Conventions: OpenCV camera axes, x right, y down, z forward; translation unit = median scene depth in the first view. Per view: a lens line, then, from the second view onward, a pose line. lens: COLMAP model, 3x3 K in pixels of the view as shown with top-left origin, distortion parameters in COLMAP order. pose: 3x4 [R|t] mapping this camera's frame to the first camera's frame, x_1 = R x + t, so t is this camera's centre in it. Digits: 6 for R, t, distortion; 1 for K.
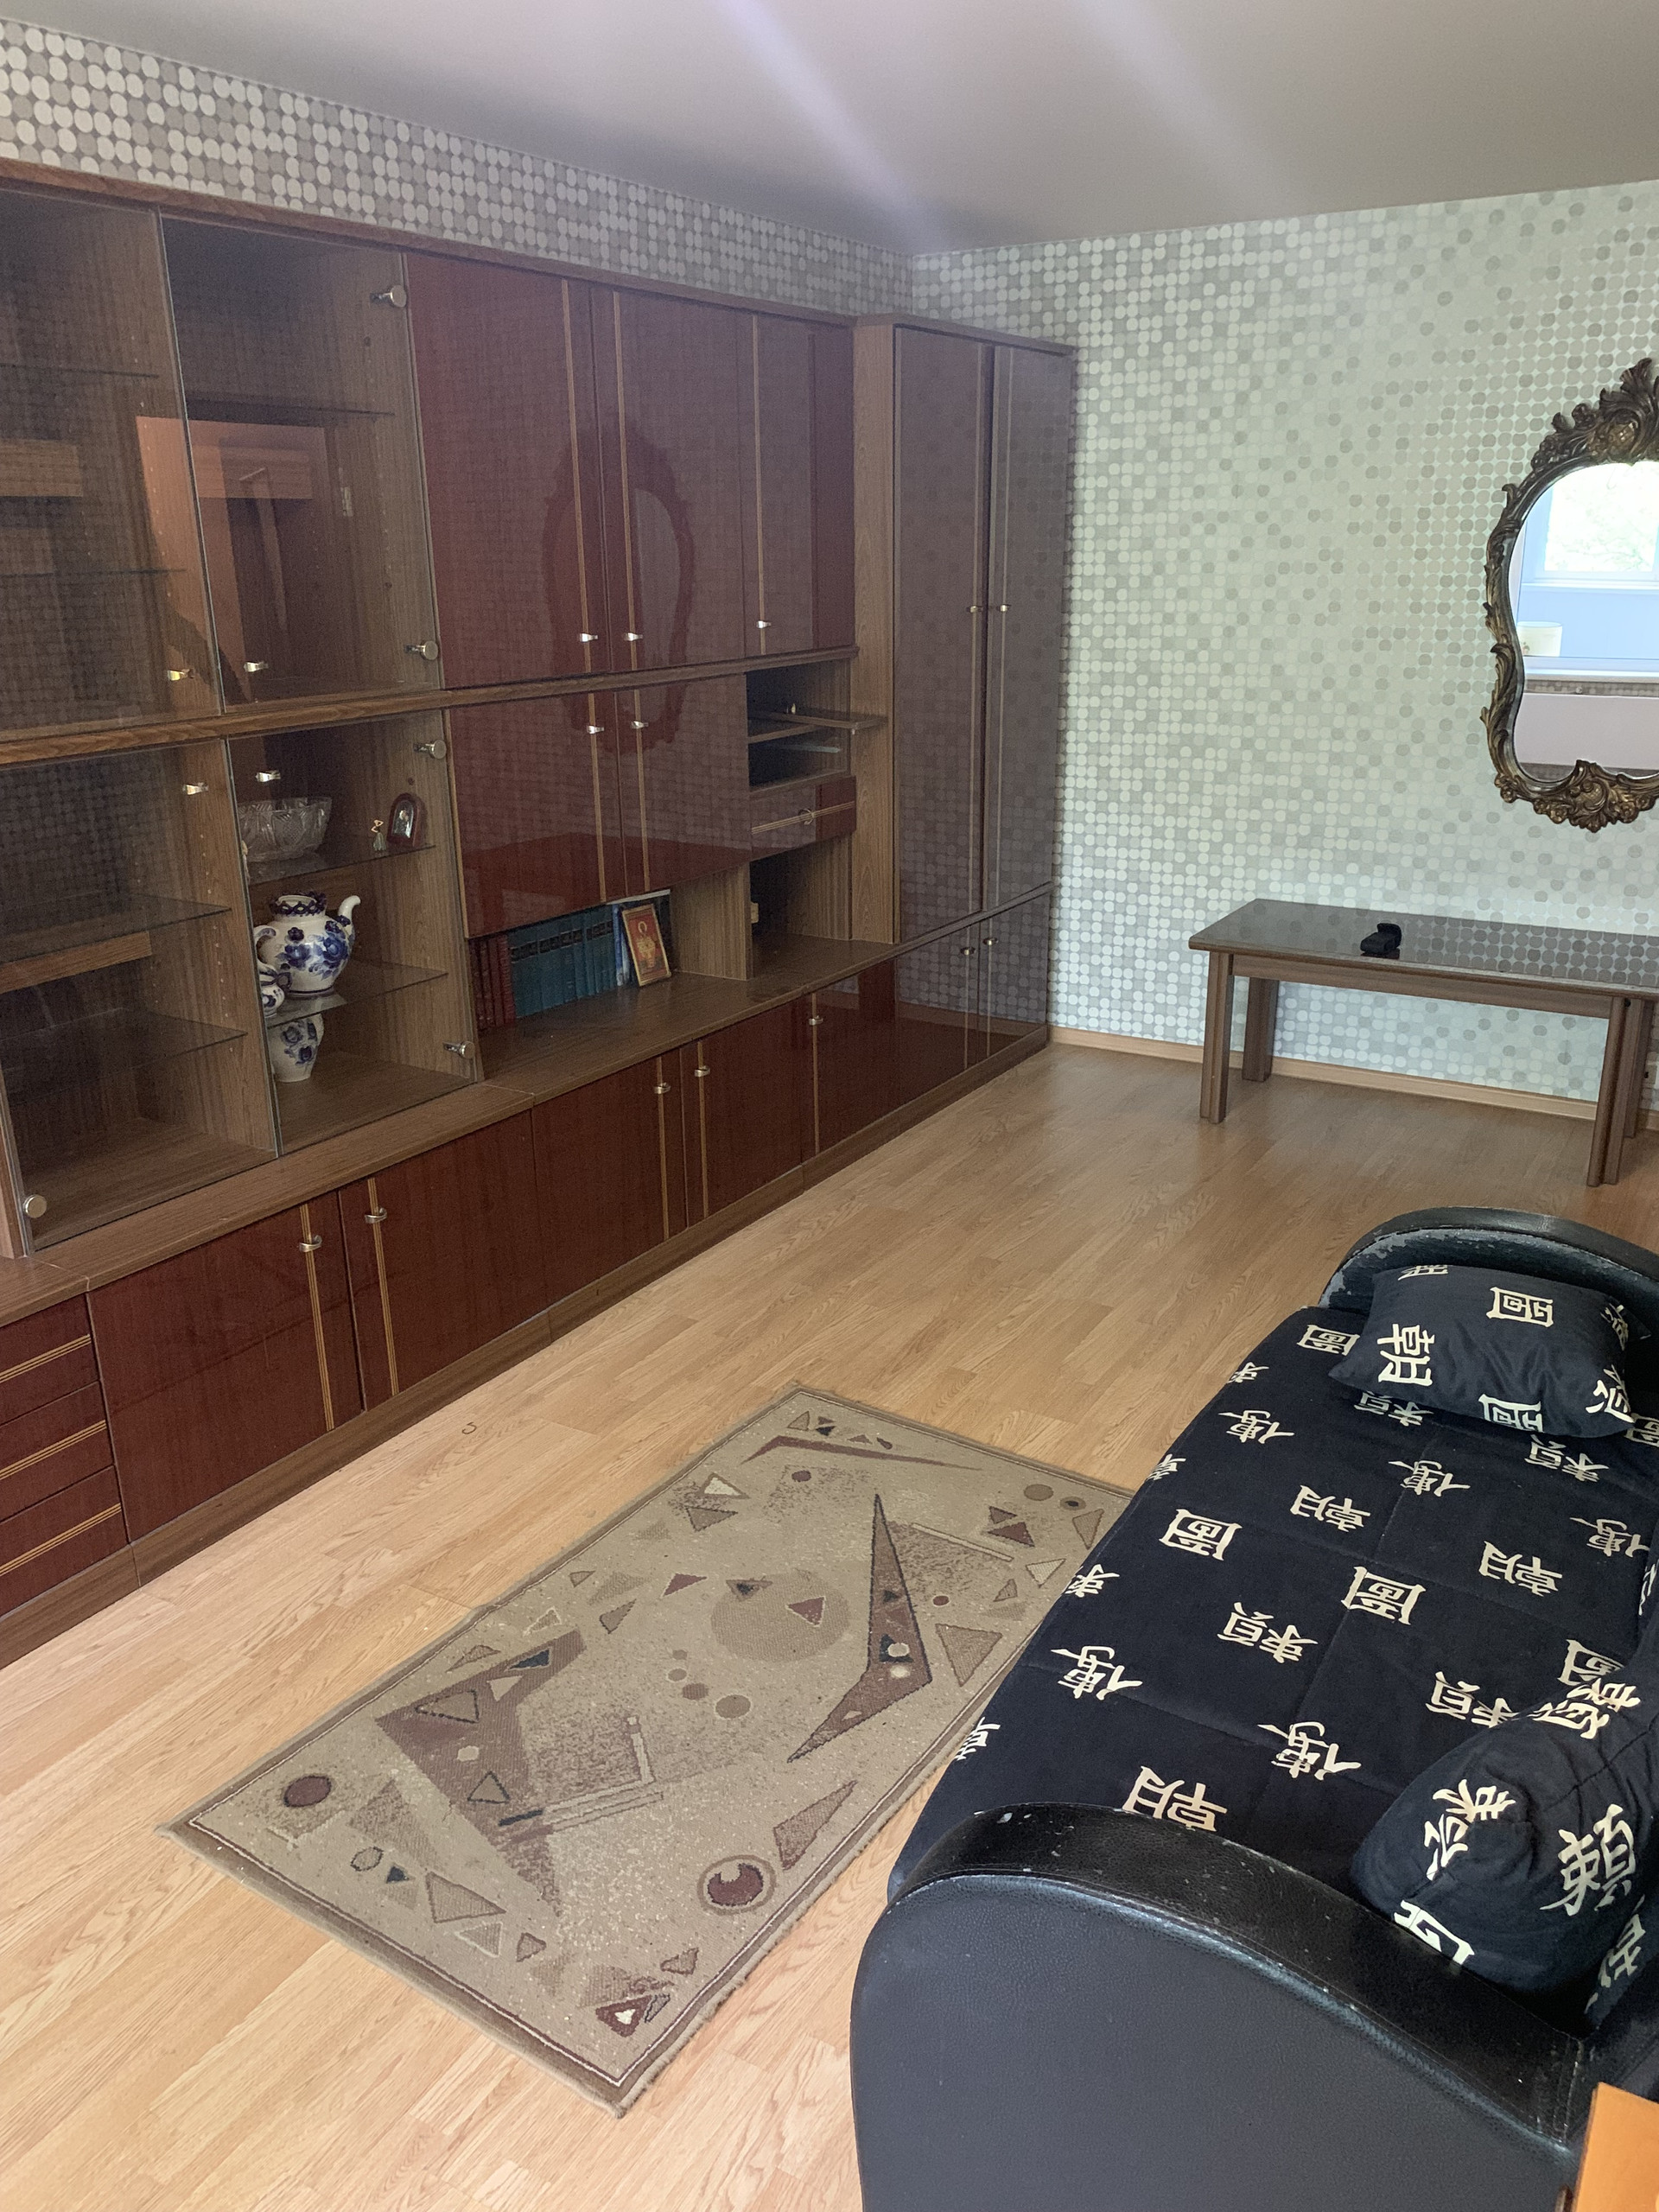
lens RADIAL K [[1702.1, 0, 839.3], [0, 1702.1, 1117.9], [0, 0, 1]] dist [-0.001769, -0.003647]
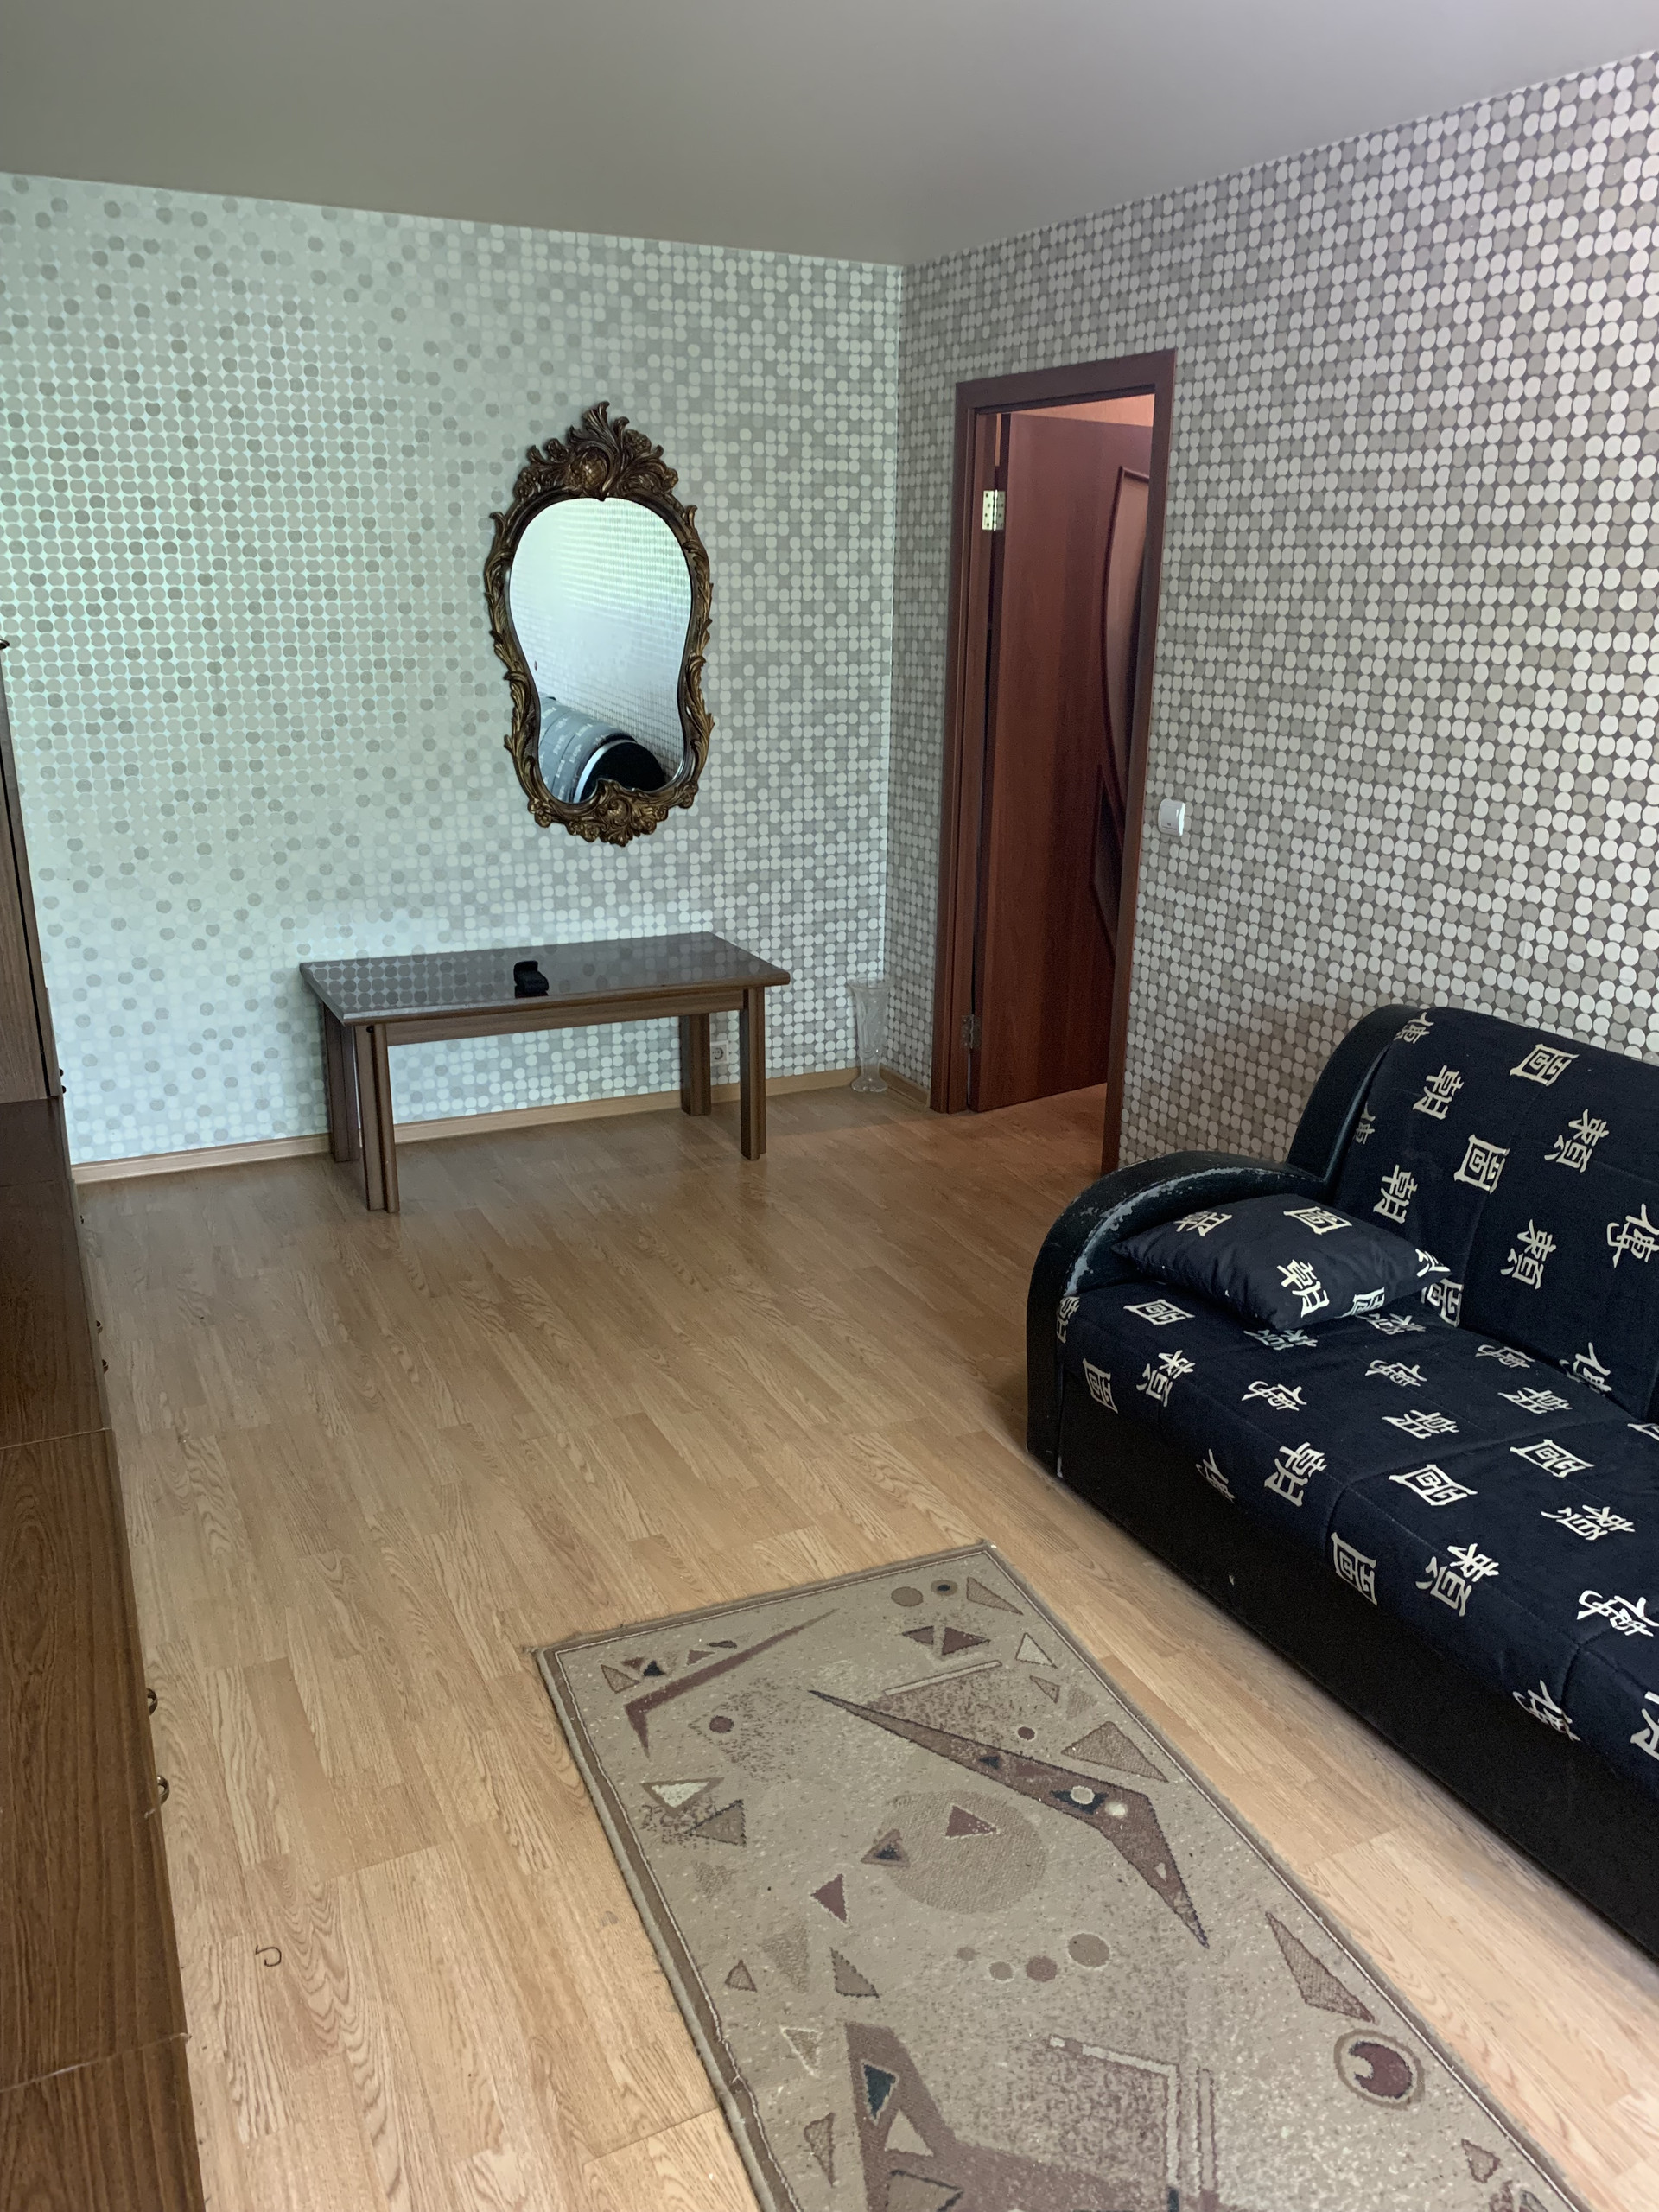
lens RADIAL K [[1676.6, 0, 948.5], [0, 1676.6, 1099.2], [0, 0, 1]] dist [0.080557, -0.139297]
pose [[0.526335, -0.235800, 0.816927, -0.370461], [0.245968, 0.961923, 0.119178, -0.097410], [-0.813923, 0.138210, 0.564293, 0.277978]]
